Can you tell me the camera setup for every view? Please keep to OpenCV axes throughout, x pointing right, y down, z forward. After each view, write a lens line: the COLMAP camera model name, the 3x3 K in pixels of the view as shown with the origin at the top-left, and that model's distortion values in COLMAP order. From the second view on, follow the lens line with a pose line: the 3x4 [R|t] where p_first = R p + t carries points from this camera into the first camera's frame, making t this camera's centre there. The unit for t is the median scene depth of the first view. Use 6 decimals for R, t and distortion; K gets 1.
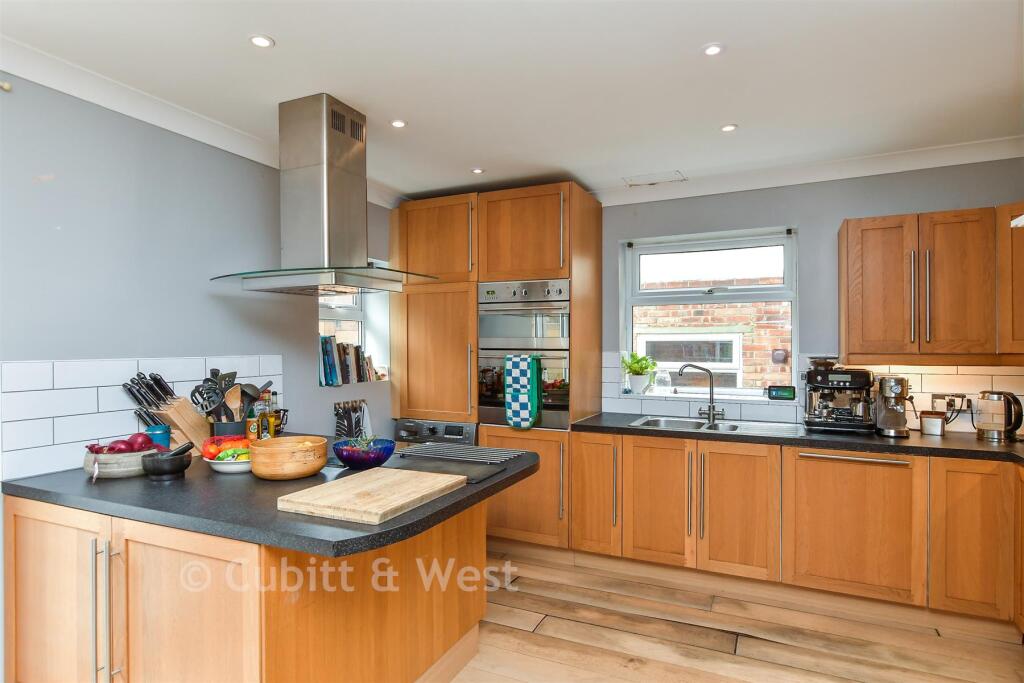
lens RADIAL K [[570.6, 0, 512.5], [0, 570.6, 348.5], [0, 0, 1]] dist [0.020143, -0.000039]
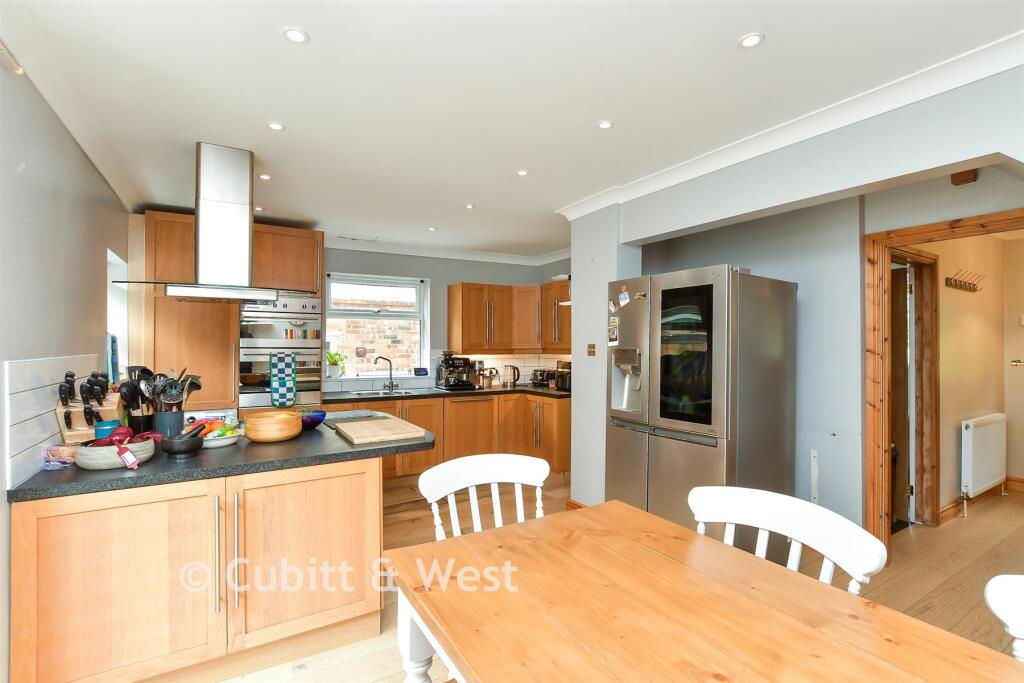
lens RADIAL K [[470.6, 0, 512.7], [0, 470.6, 347.4], [0, 0, 1]] dist [0.002316, 0.000040]
pose [[0.559984, -0.001158, 0.828503, -0.604884], [0.000925, 0.999999, 0.000773, 0.000451], [-0.828503, 0.000334, 0.559985, -0.060020]]
